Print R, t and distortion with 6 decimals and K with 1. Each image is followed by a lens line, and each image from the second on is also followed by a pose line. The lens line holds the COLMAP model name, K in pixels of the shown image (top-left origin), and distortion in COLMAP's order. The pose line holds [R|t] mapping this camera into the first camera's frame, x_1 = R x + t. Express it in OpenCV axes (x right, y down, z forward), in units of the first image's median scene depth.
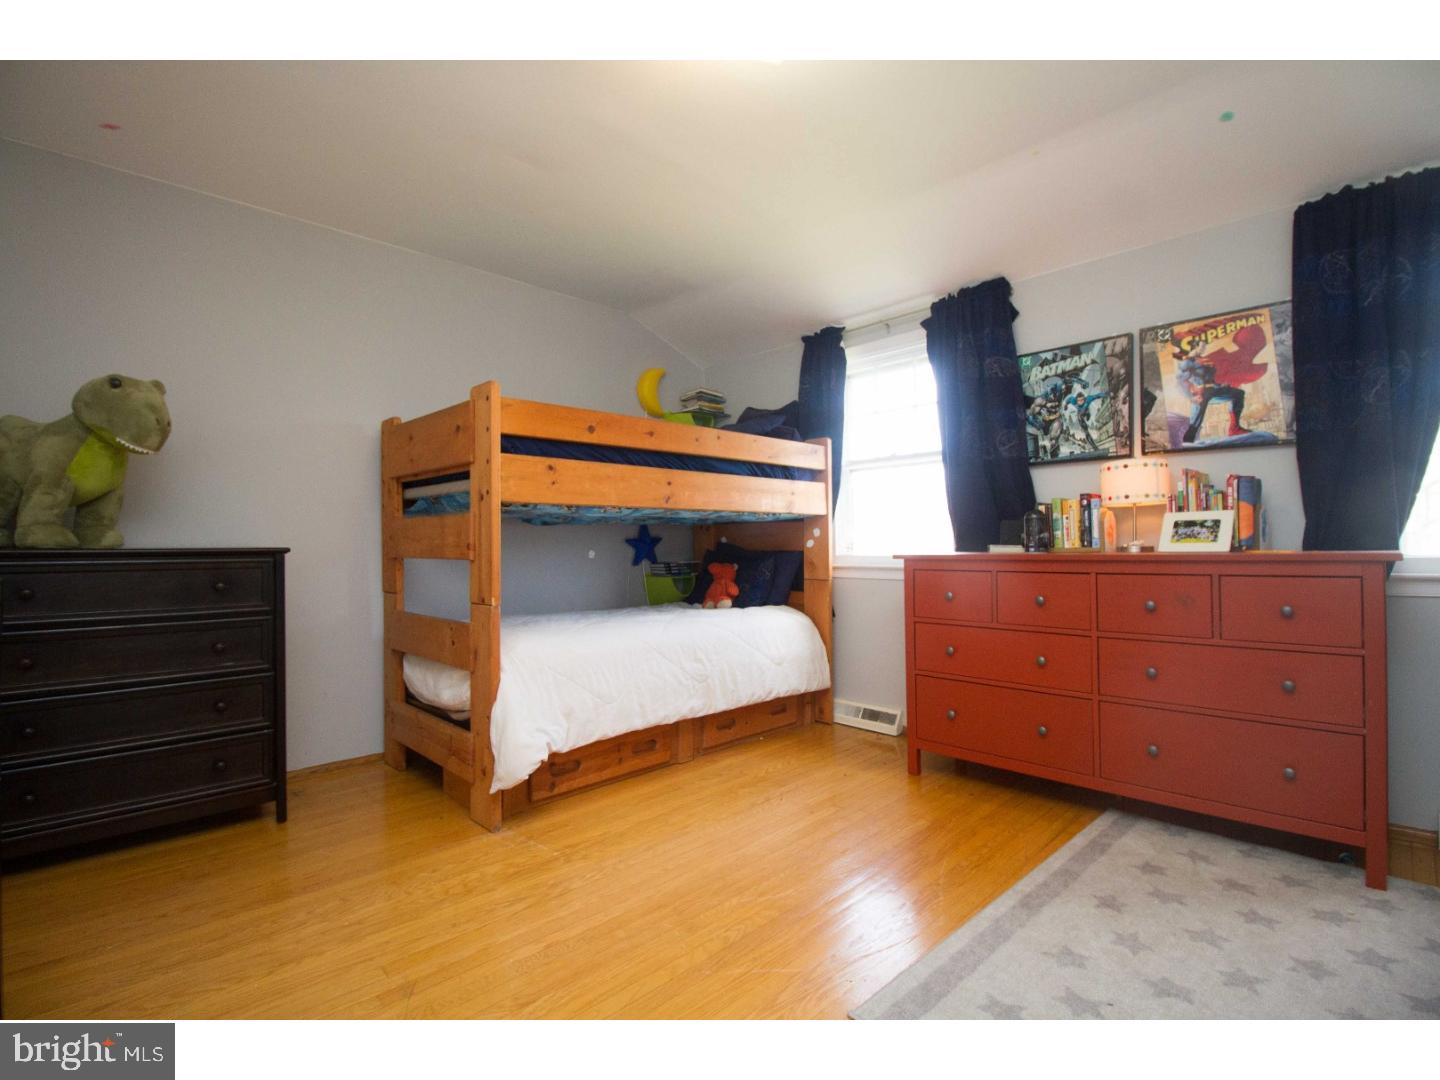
lens RADIAL K [[676.7, 0, 707.5], [0, 676.7, 540.4], [0, 0, 1]] dist [0.000152, -0.013876]
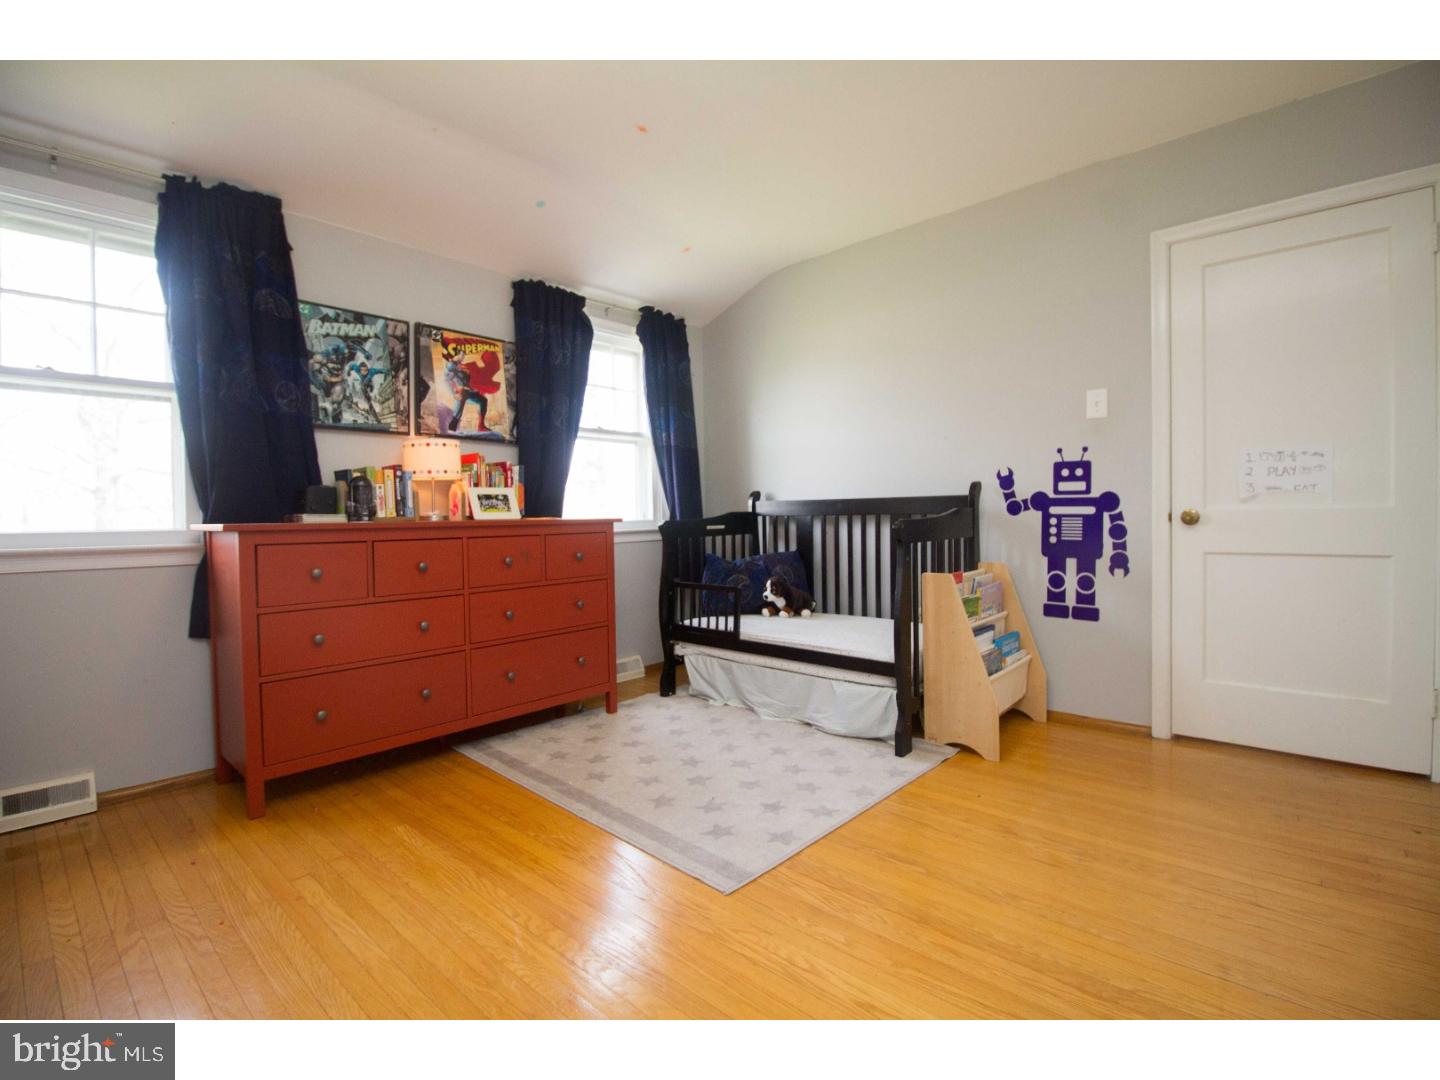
lens RADIAL K [[676.7, 0, 707.5], [0, 676.7, 540.4], [0, 0, 1]] dist [0.000152, -0.013876]
pose [[-0.076361, -0.019080, 0.996898, -0.520977], [0.009921, 0.999753, 0.019895, 0.031441], [-0.997031, 0.011410, -0.076153, 0.611218]]
